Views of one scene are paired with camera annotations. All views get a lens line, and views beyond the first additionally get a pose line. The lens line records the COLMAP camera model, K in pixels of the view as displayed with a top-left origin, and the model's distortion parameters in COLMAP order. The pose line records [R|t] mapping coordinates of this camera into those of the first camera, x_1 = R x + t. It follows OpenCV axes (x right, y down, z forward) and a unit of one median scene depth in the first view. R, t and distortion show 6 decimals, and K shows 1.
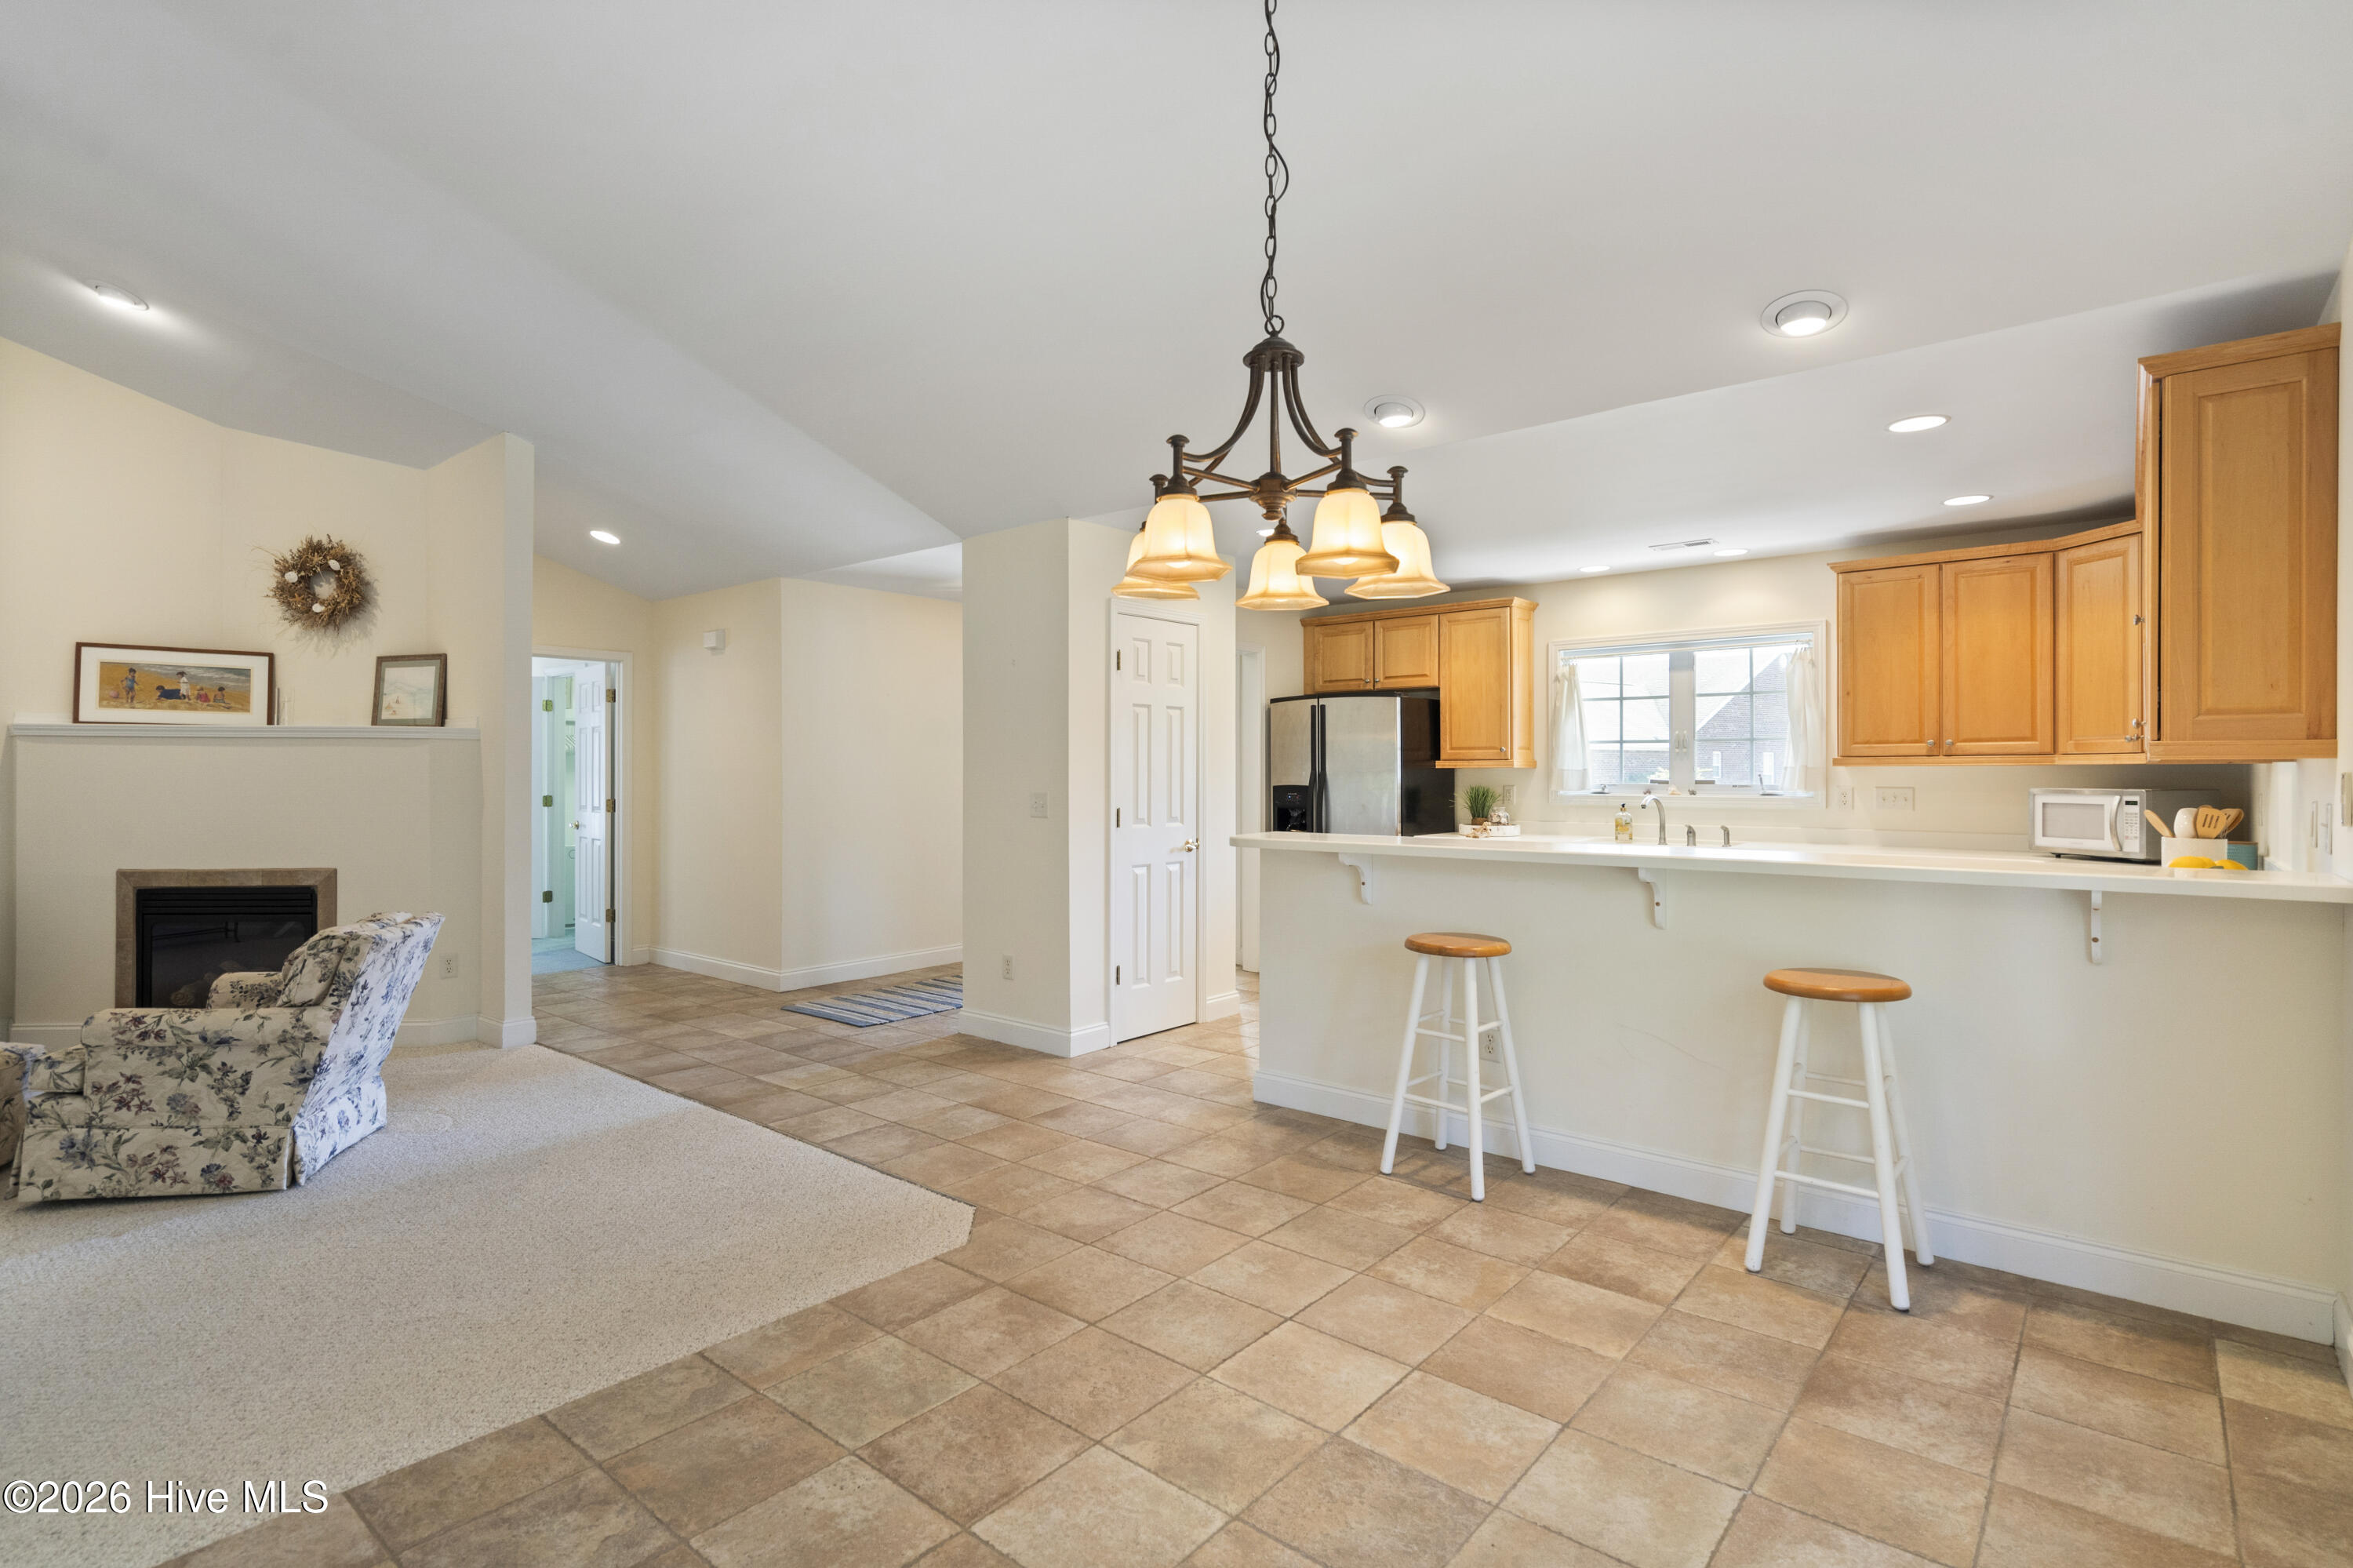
lens RADIAL K [[1141.1, 0, 1149.4], [0, 1141.1, 777.4], [0, 0, 1]] dist [-0.000092, -0.000031]
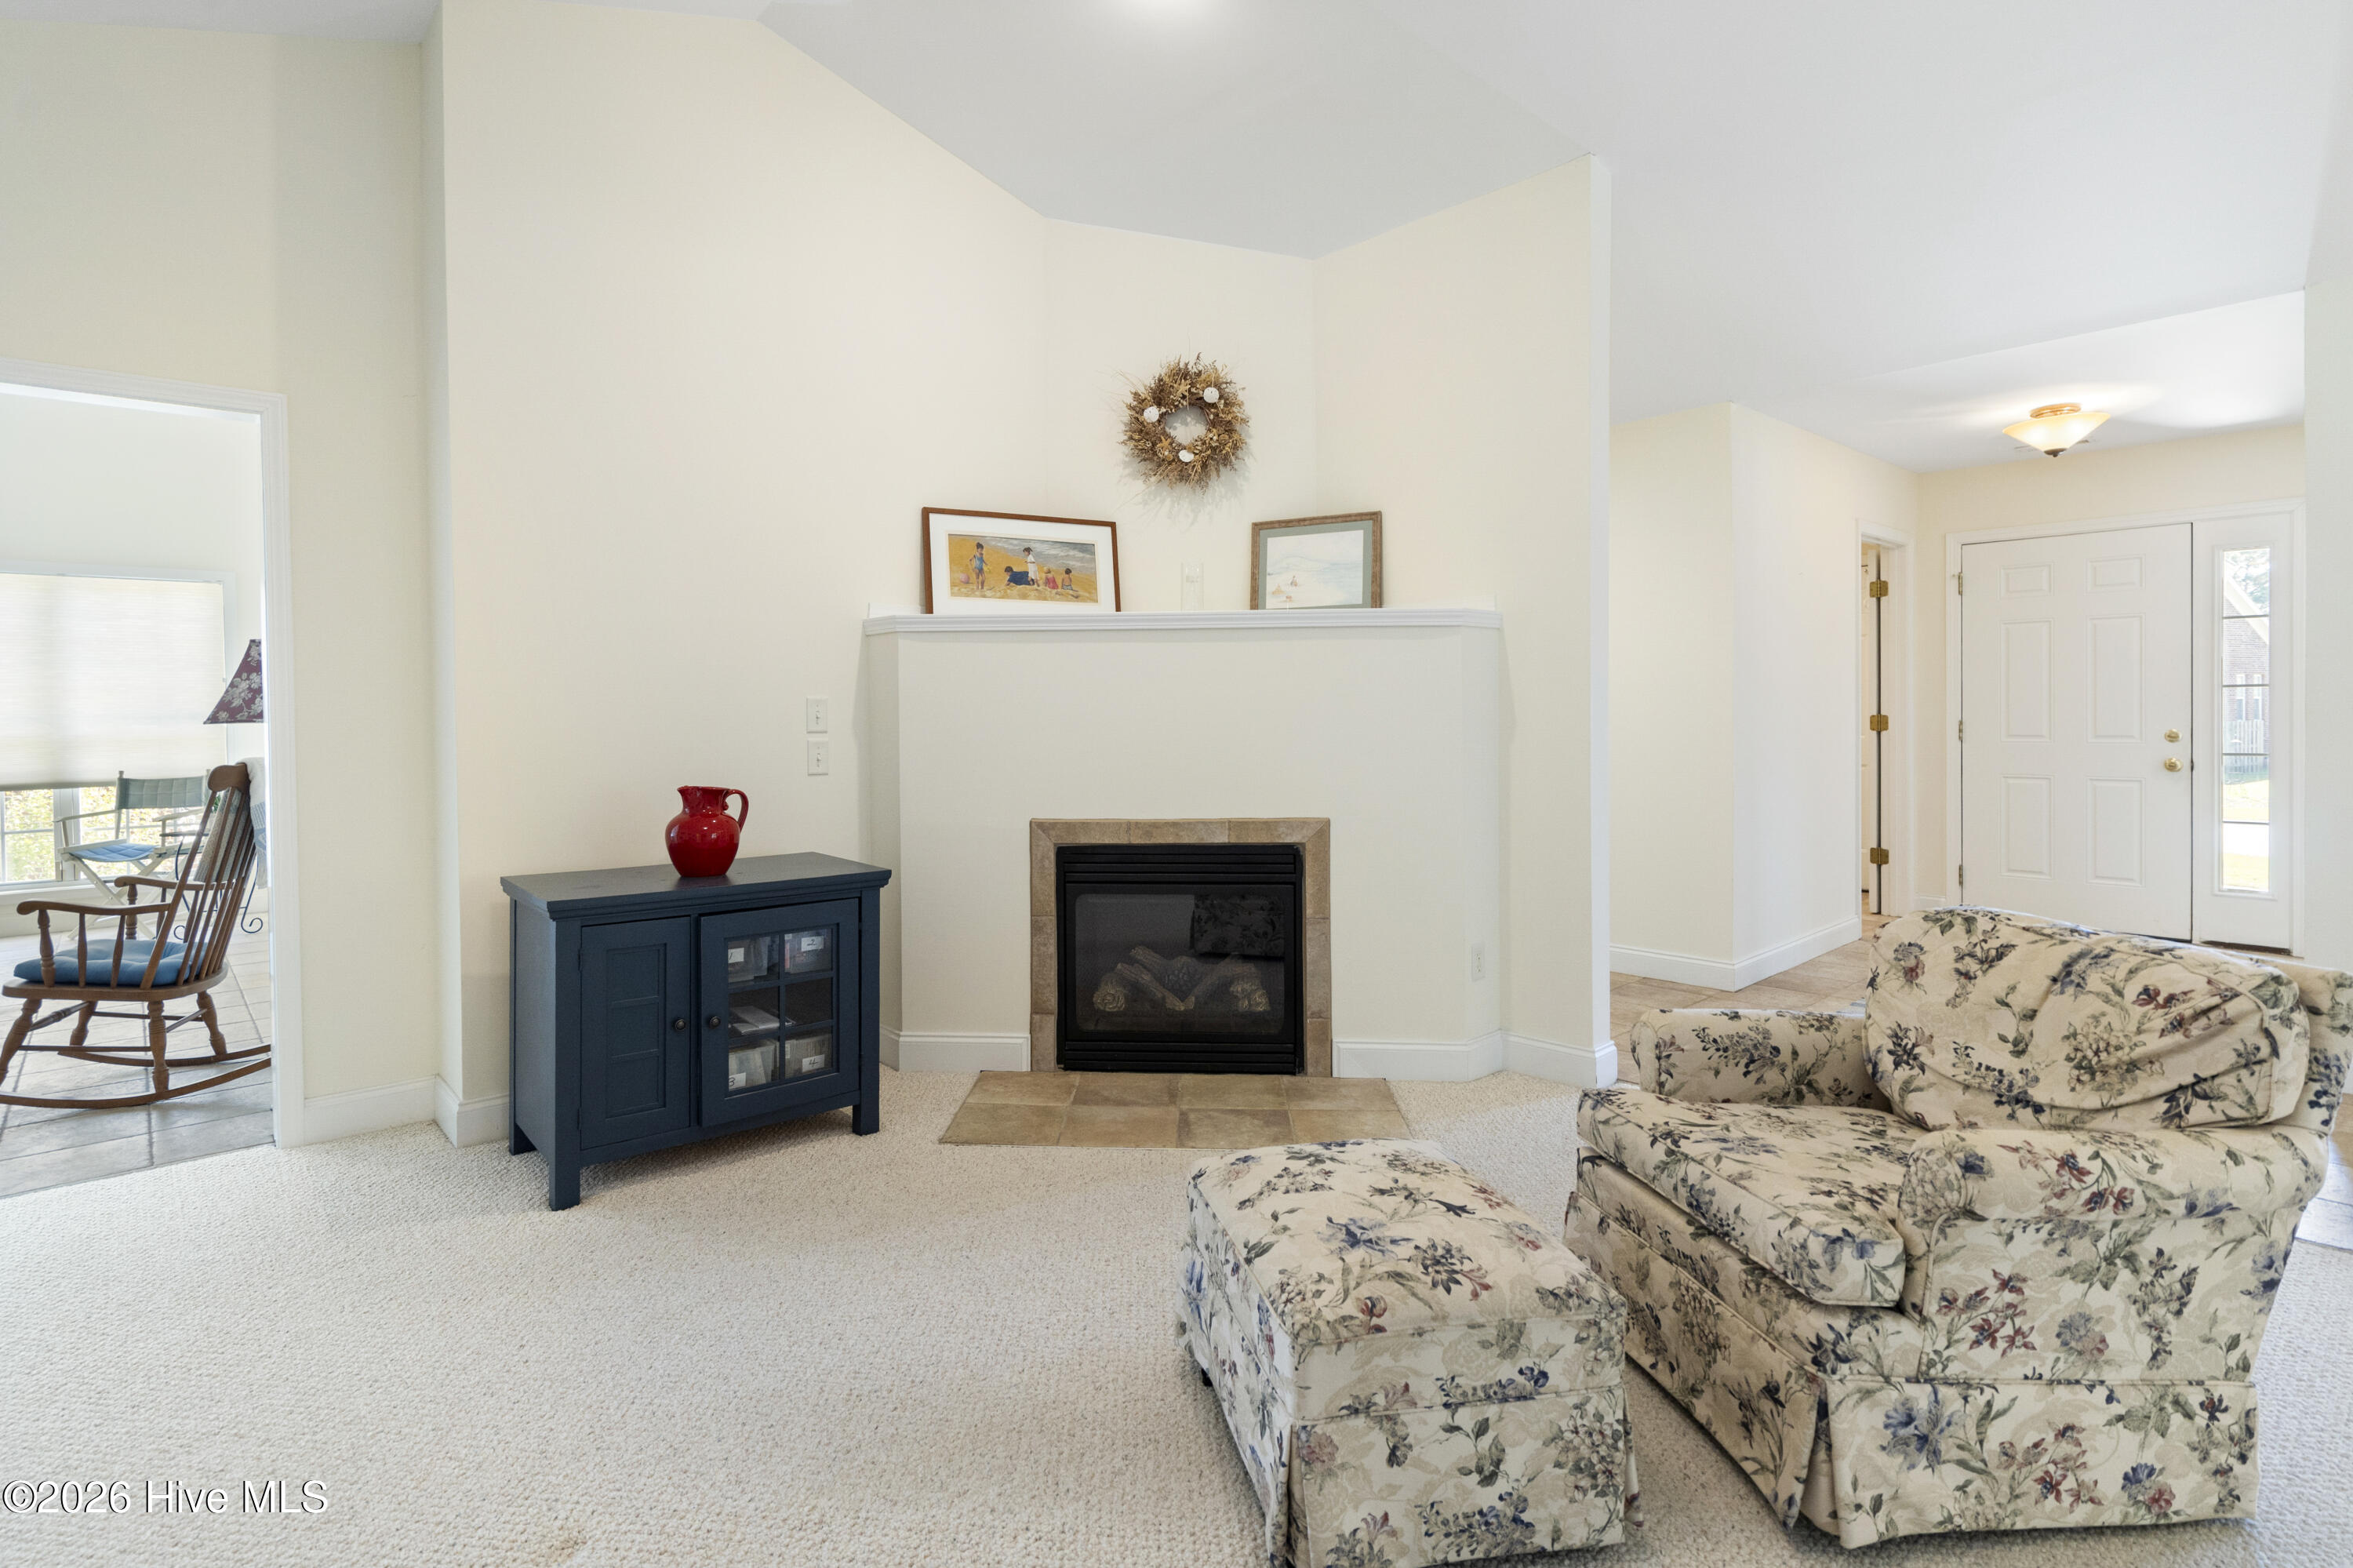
lens RADIAL K [[1155.1, 0, 1112.6], [0, 1155.1, 725.9], [0, 0, 1]] dist [0.002131, 0.001436]
pose [[0.988688, -0.009319, -0.149698, -1.144893], [0.011081, 0.999879, 0.010942, 0.023976], [0.149578, -0.012477, 0.988671, 0.458408]]
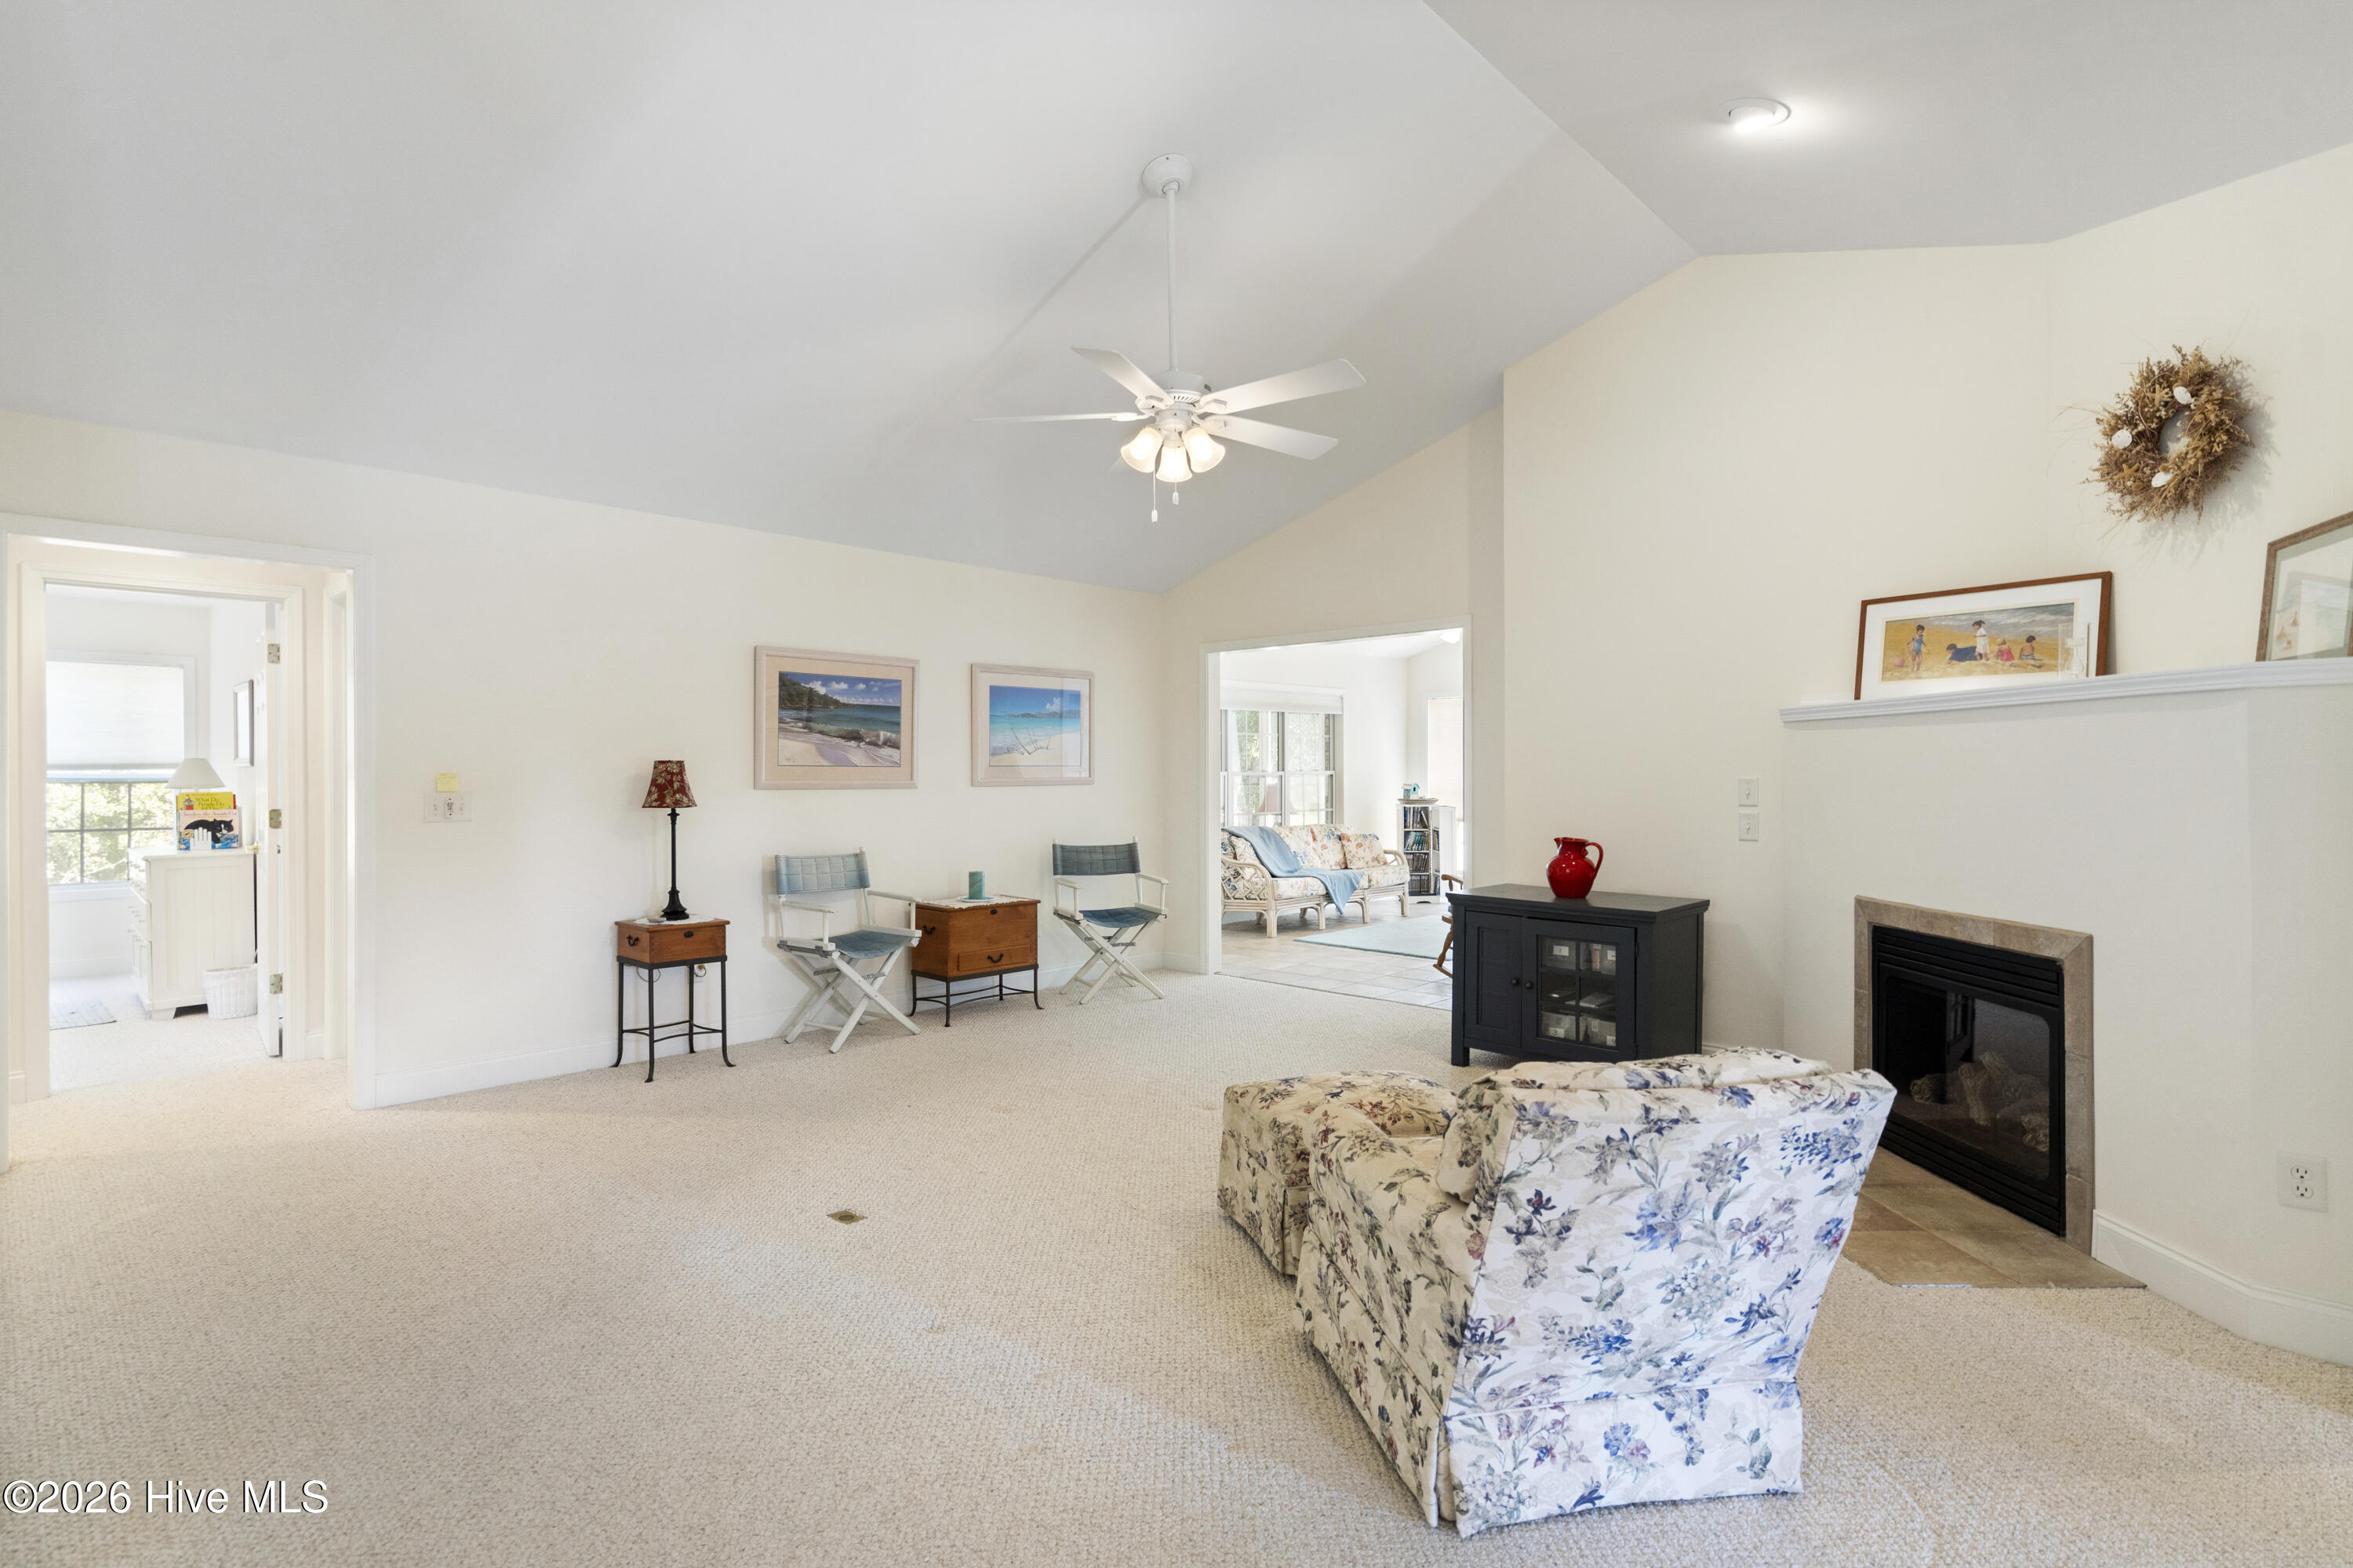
lens RADIAL K [[1141.1, 0, 1149.4], [0, 1141.1, 777.4], [0, 0, 1]] dist [-0.000092, -0.000031]
pose [[-0.055948, -0.000124, -0.998434, -0.208065], [-0.000210, 1.000000, -0.000112, 0.005690], [0.998434, 0.000204, -0.055948, 0.891613]]
